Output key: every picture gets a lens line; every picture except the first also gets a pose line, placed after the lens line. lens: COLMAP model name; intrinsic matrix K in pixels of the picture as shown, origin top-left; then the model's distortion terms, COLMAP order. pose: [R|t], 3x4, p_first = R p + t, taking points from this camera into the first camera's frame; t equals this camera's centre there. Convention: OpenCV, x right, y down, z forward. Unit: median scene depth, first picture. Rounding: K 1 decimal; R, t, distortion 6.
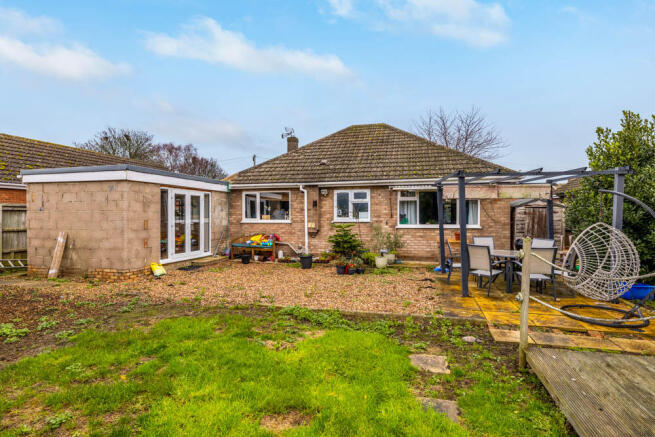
lens RADIAL K [[326.7, 0, 327.0], [0, 326.7, 214.3], [0, 0, 1]] dist [0.000660, 0.000148]
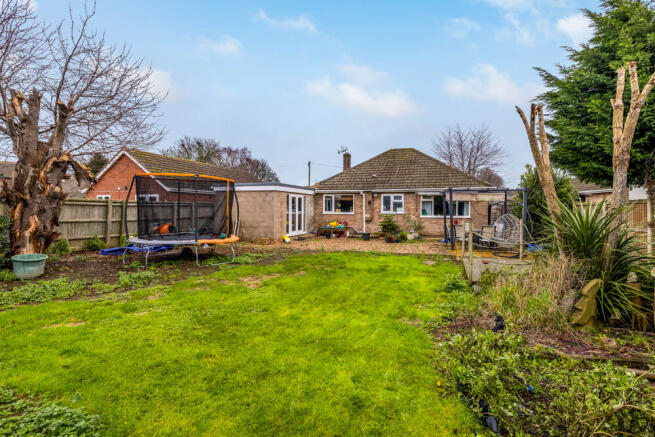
lens RADIAL K [[300.0, 0, 349.2], [0, 300.0, 209.1], [0, 0, 1]] dist [-0.001682, 0.000017]
pose [[0.999437, 0.005783, -0.033044, -0.091373], [-0.005672, 0.999978, 0.003439, -0.003895], [0.033063, -0.003250, 0.999448, -0.509751]]
